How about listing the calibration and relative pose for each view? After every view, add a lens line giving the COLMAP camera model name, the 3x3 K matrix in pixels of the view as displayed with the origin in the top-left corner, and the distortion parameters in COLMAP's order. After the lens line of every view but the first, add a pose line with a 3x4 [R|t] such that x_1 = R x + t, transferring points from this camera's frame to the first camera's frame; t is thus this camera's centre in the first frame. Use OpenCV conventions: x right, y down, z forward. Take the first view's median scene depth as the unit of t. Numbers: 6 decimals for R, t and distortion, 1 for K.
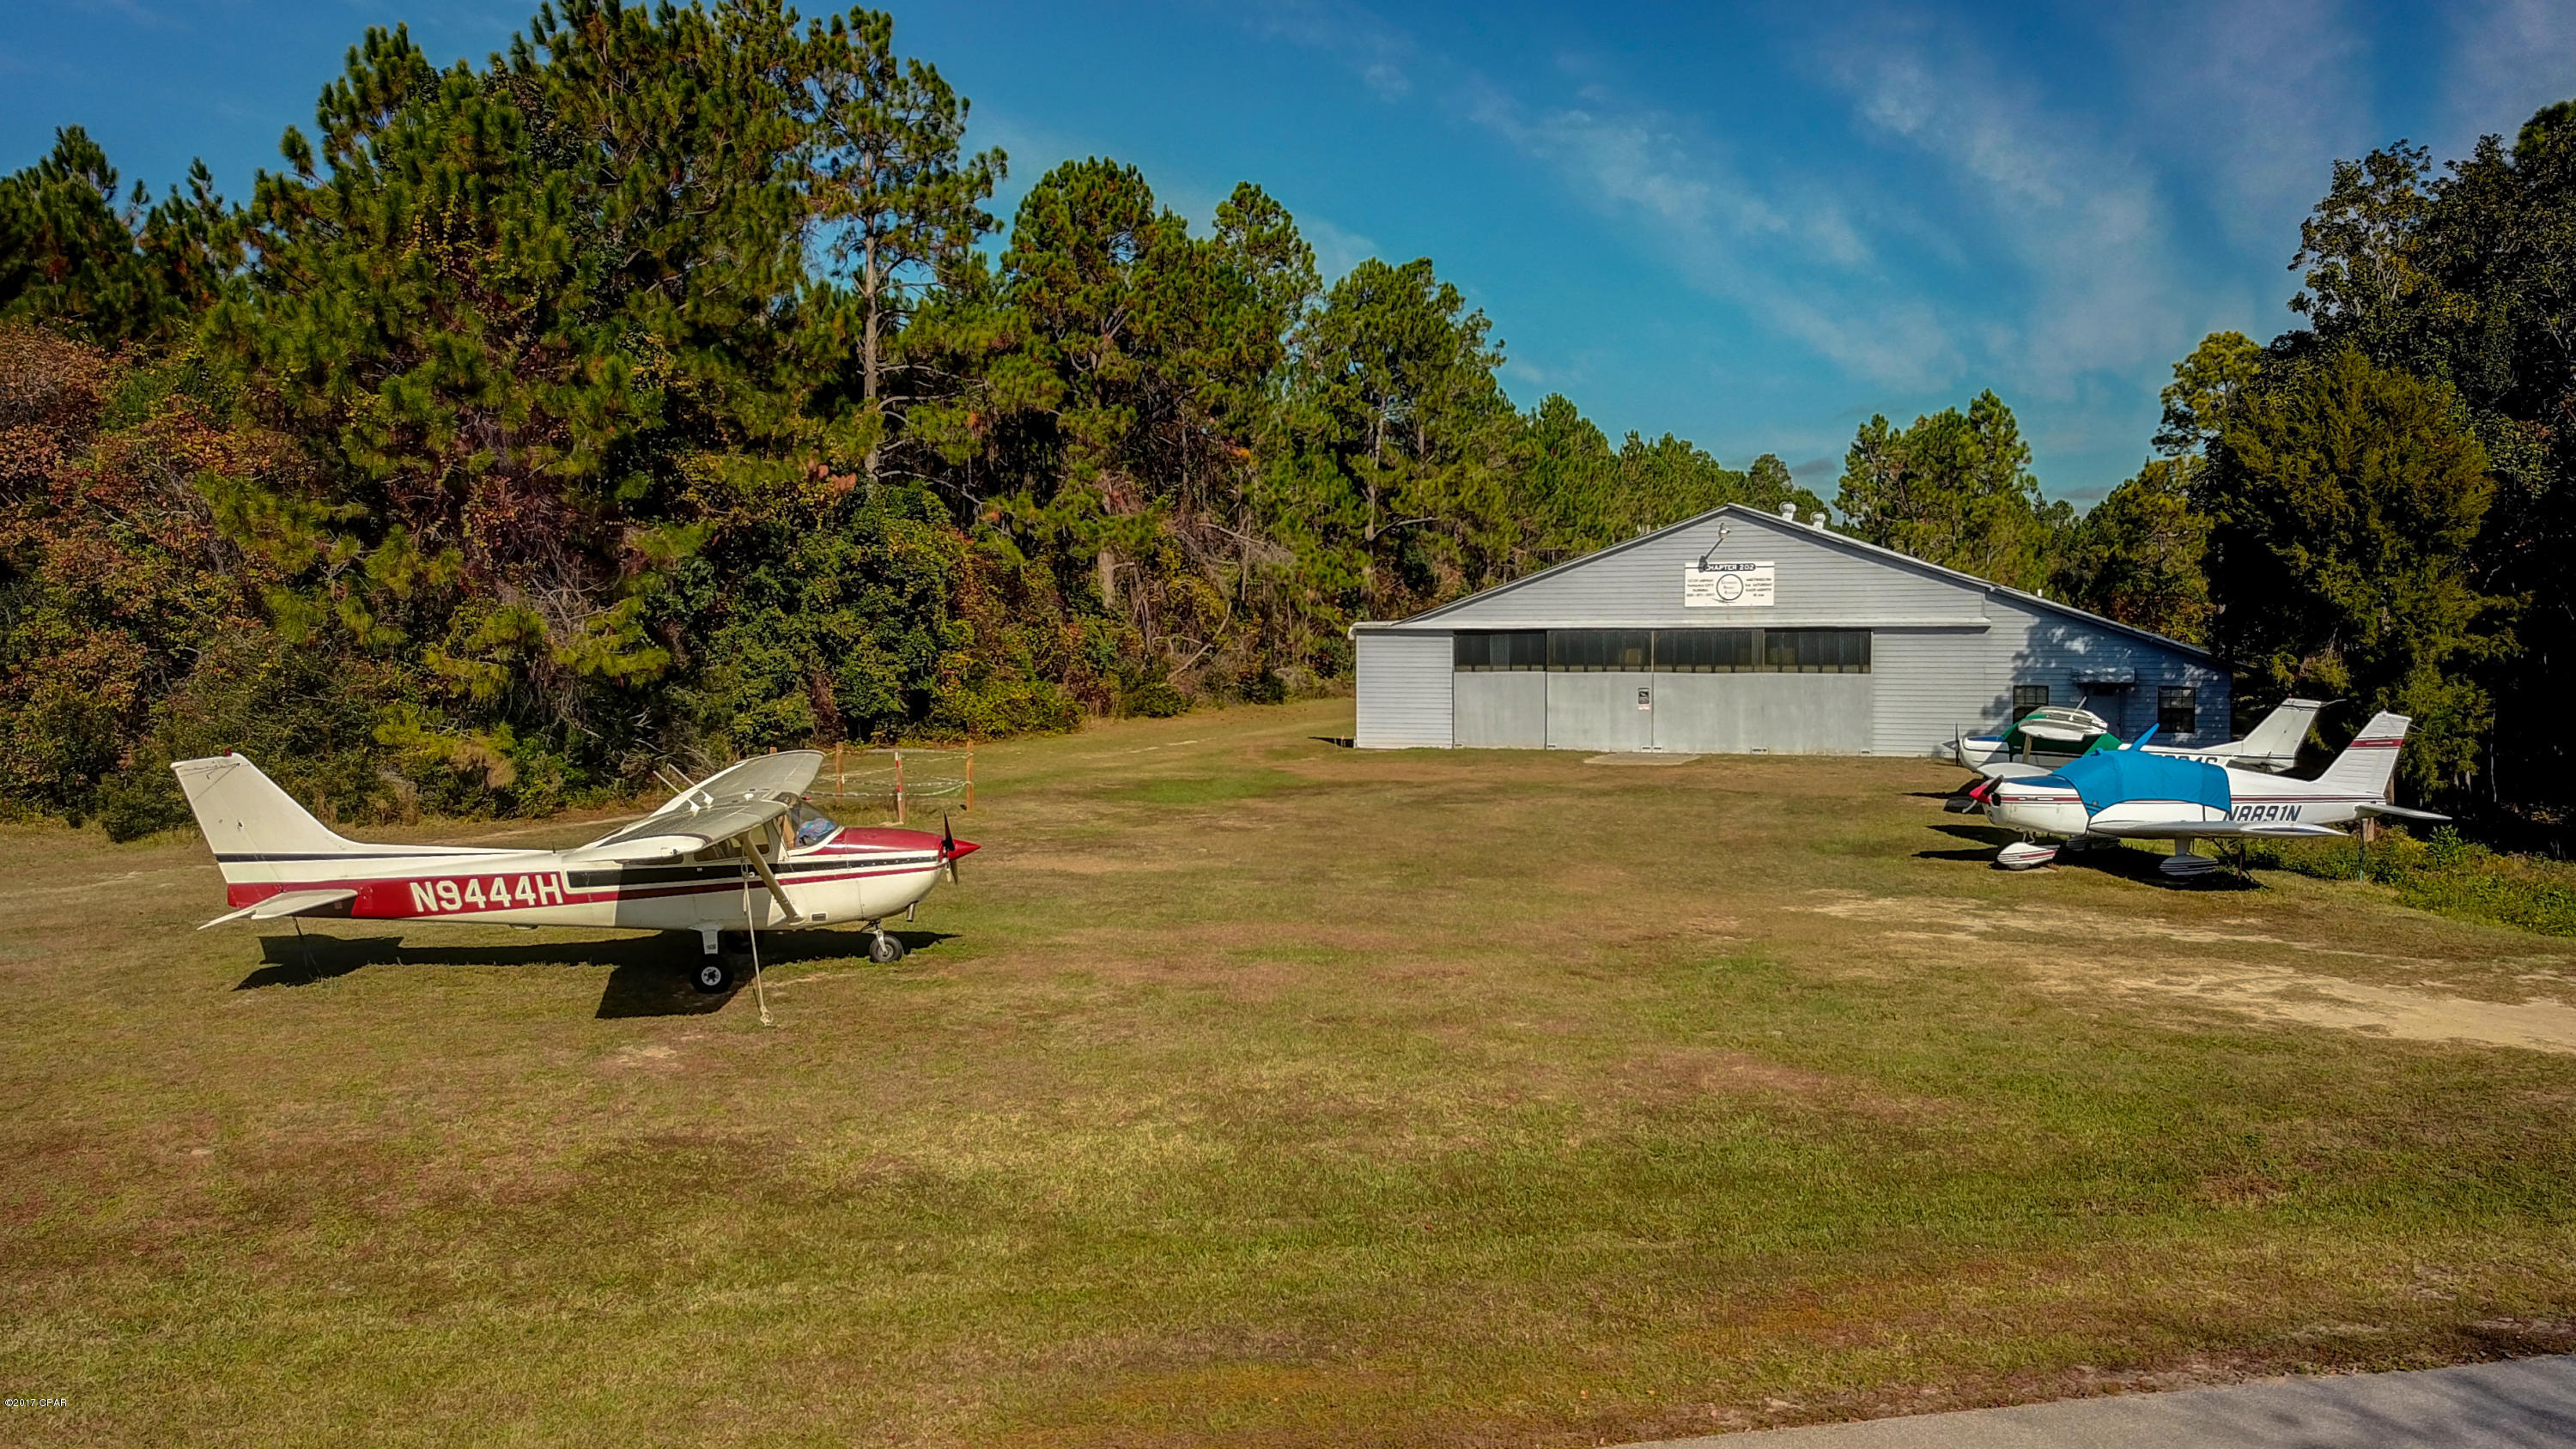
lens RADIAL K [[2120.6, 0, 1339.0], [0, 2120.6, 721.0], [0, 0, 1]] dist [0.042780, -0.000705]
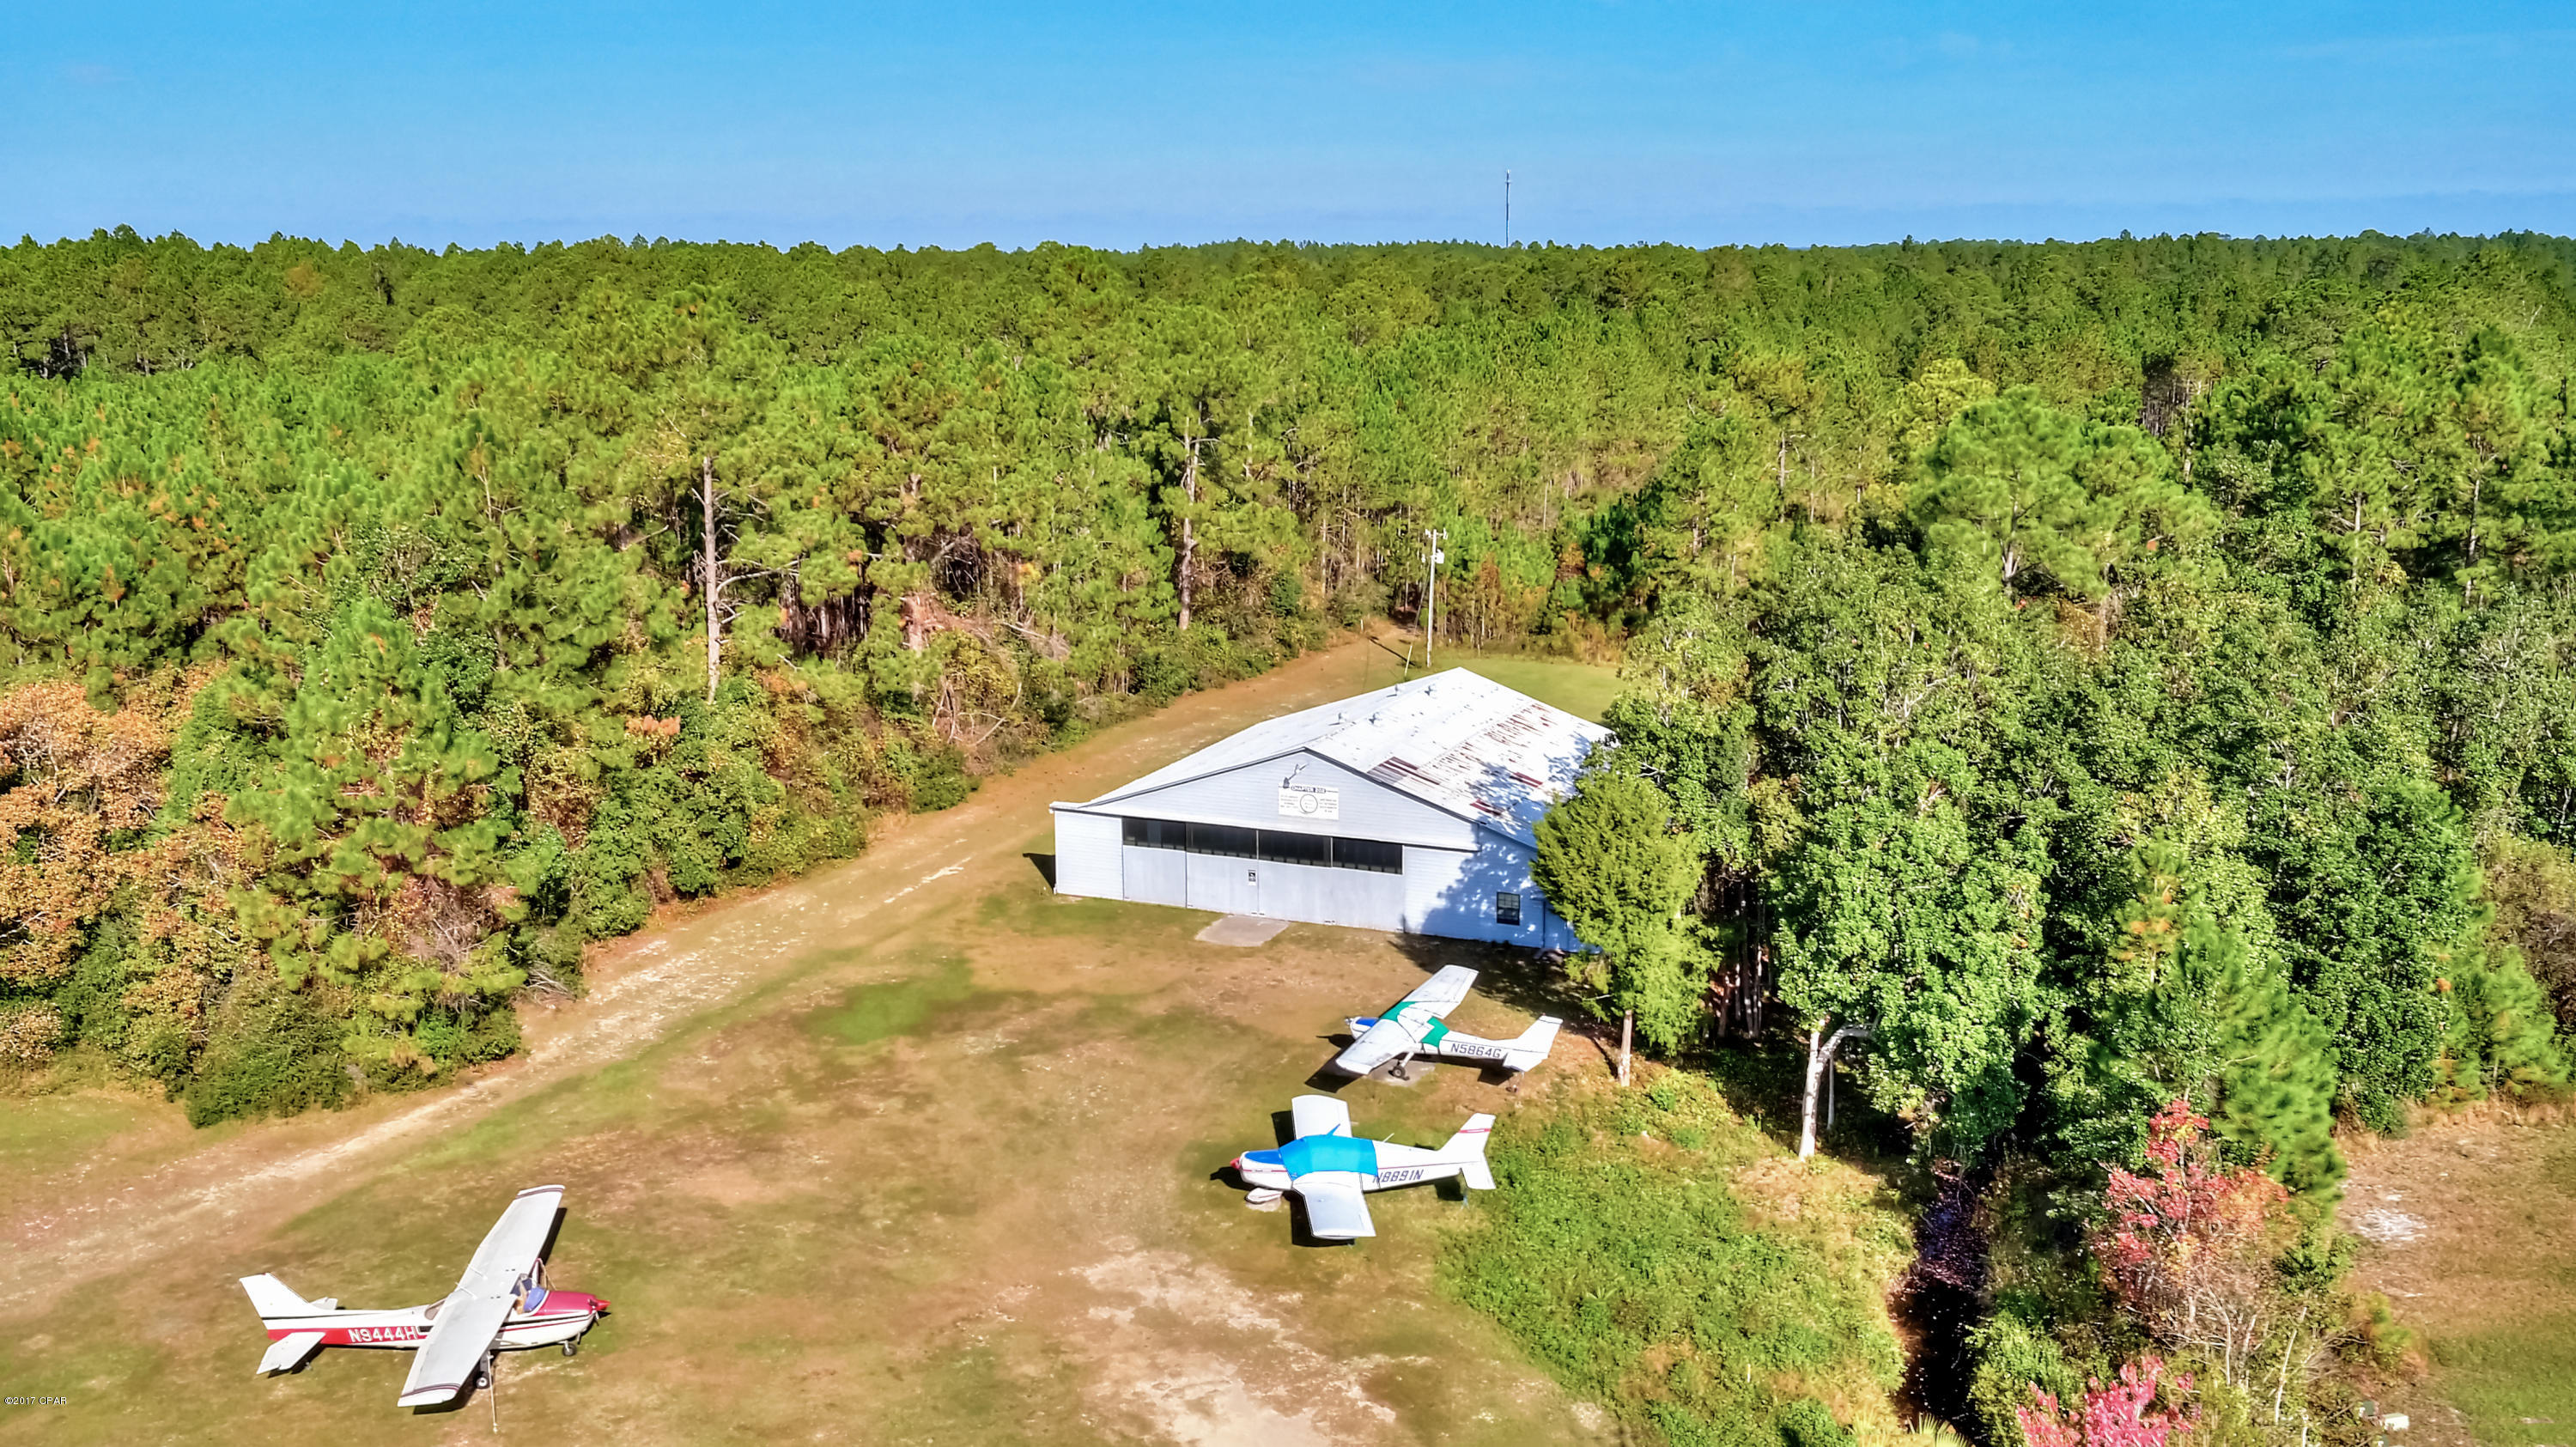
lens RADIAL K [[2308.3, 0, 1288.0], [0, 2308.3, 723.5], [0, 0, 1]] dist [0.006327, -0.002935]
pose [[0.998390, 0.005887, -0.056418, 0.255153], [0.003521, 0.986250, 0.165221, -0.360690], [0.056615, -0.165154, 0.984642, -0.455421]]
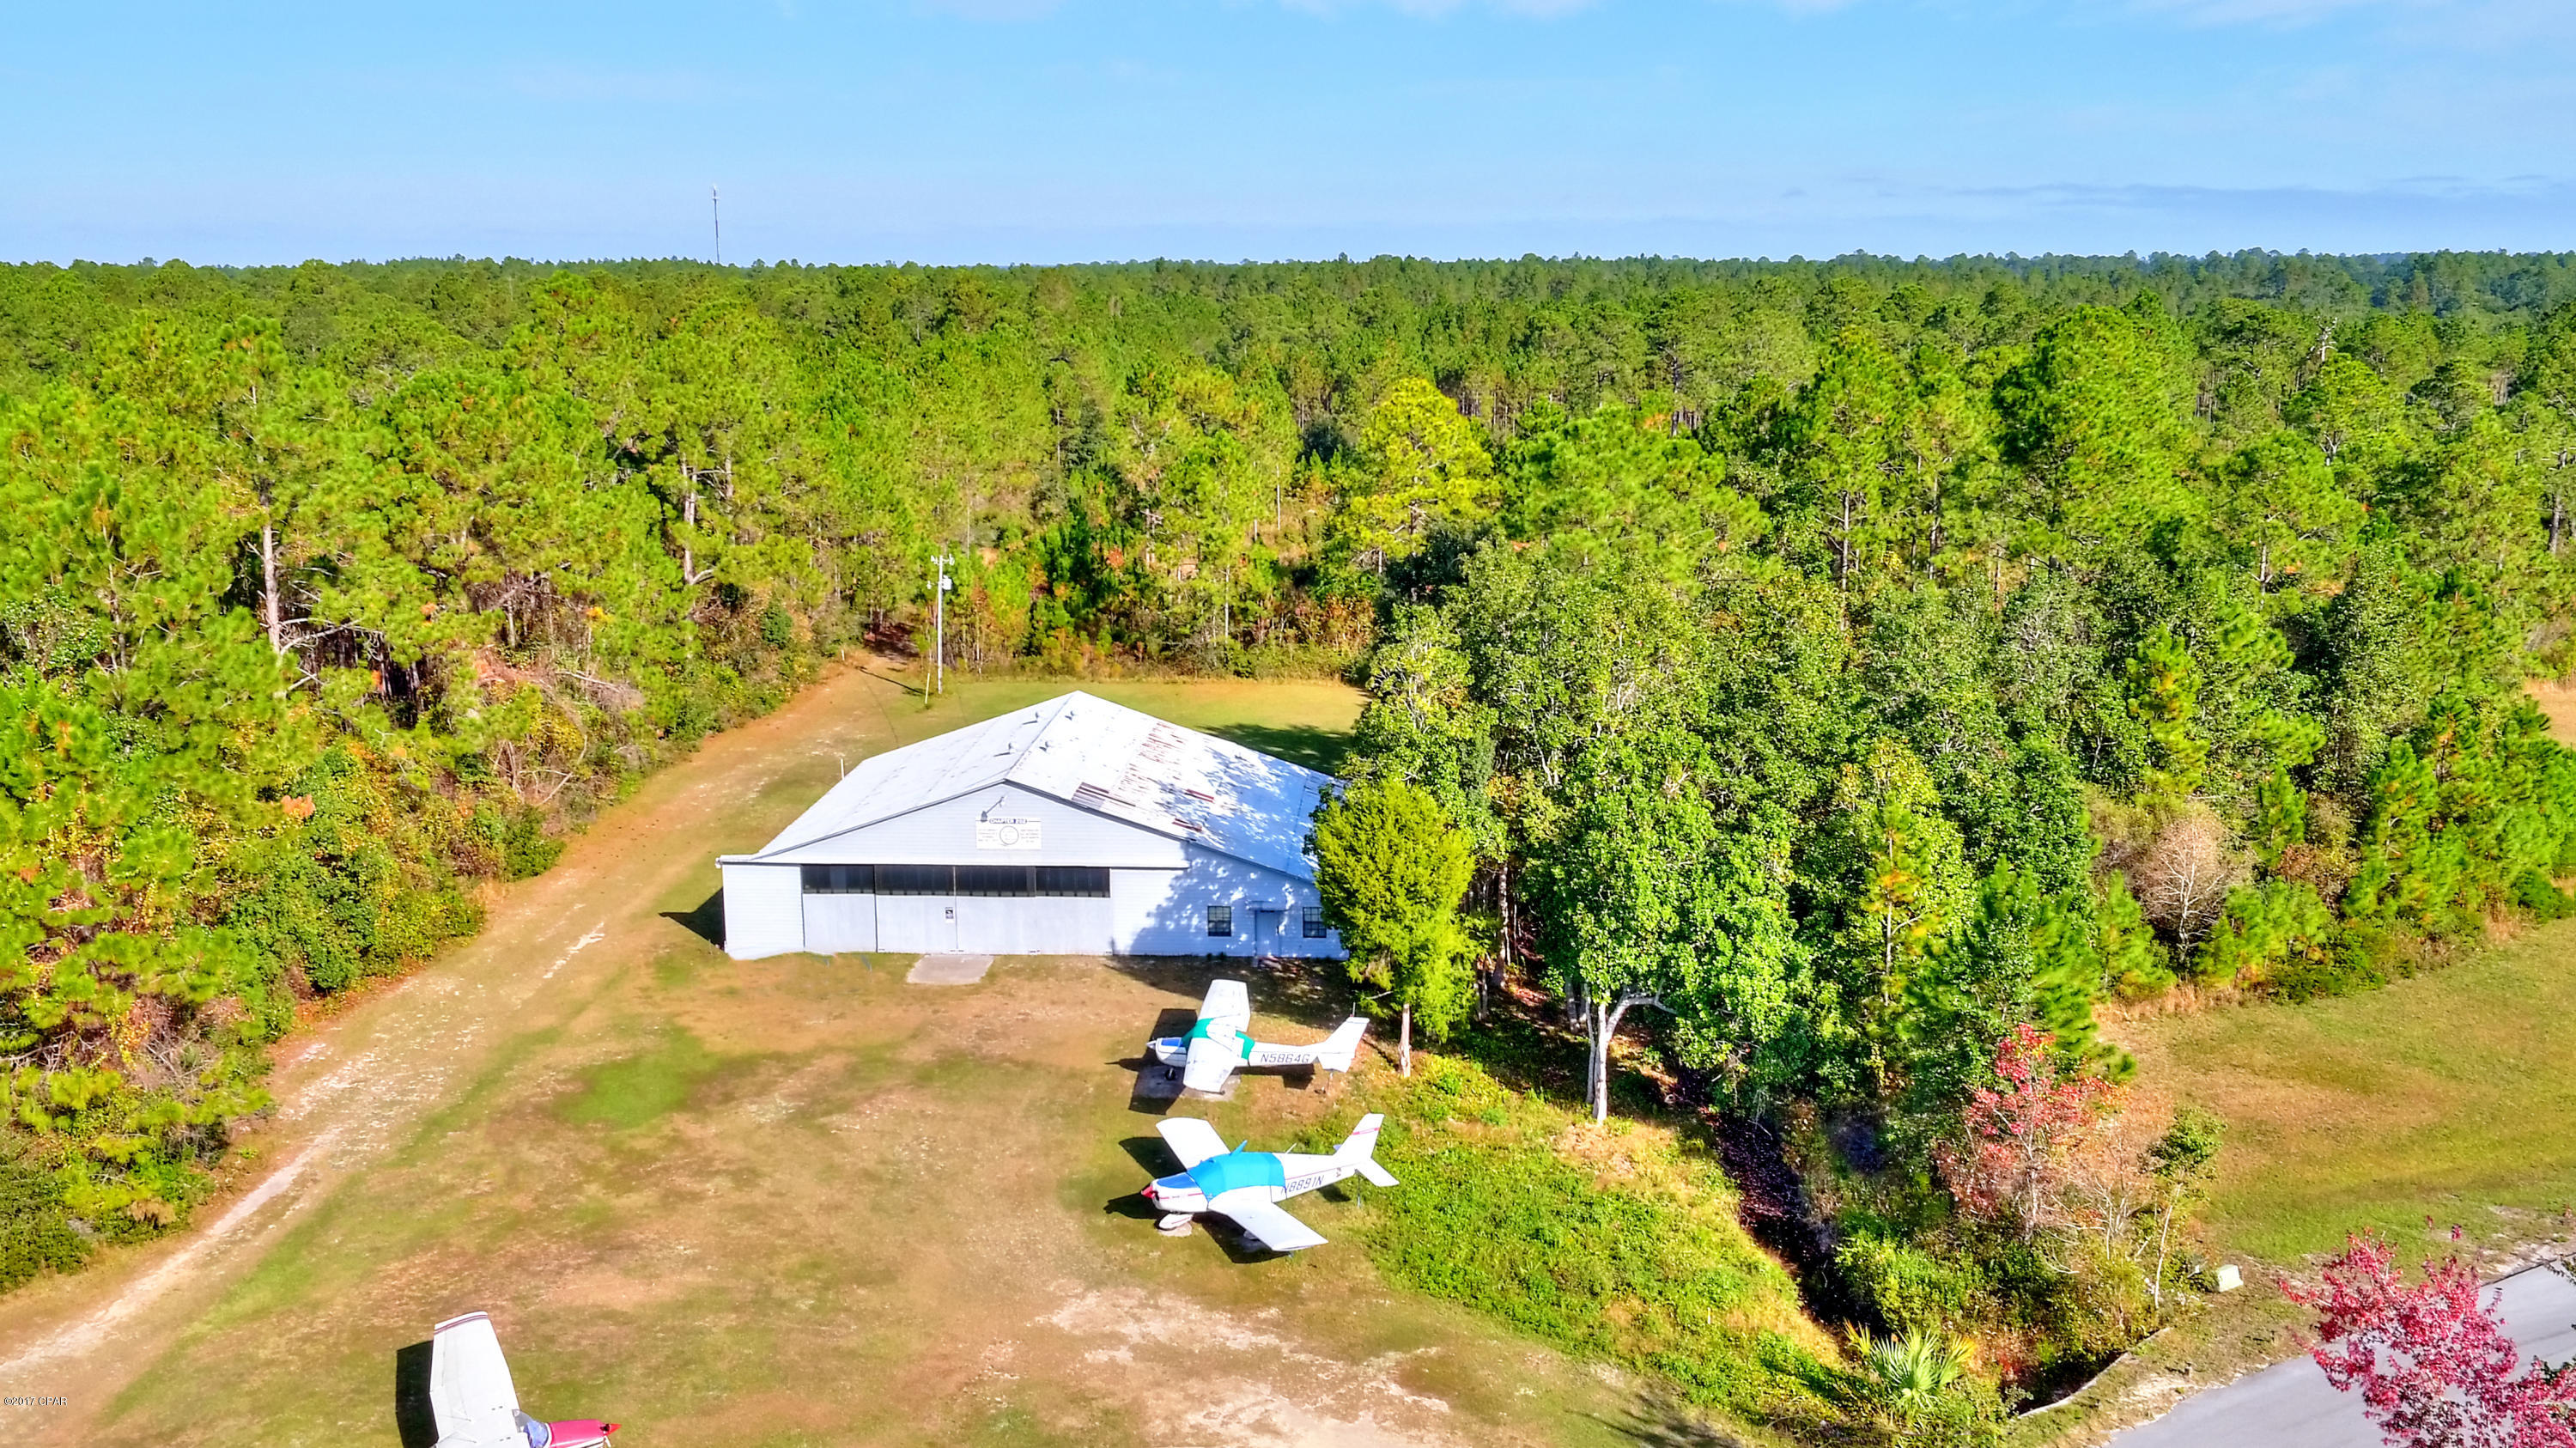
lens RADIAL K [[2308.4, 0, 1288.0], [0, 2308.4, 724.0], [0, 0, 1]] dist [0.006327, -0.002935]
pose [[0.956443, -0.058063, 0.286087, -0.064143], [0.011633, 0.986822, 0.161391, -0.371049], [-0.291688, -0.151033, 0.944514, -0.437871]]
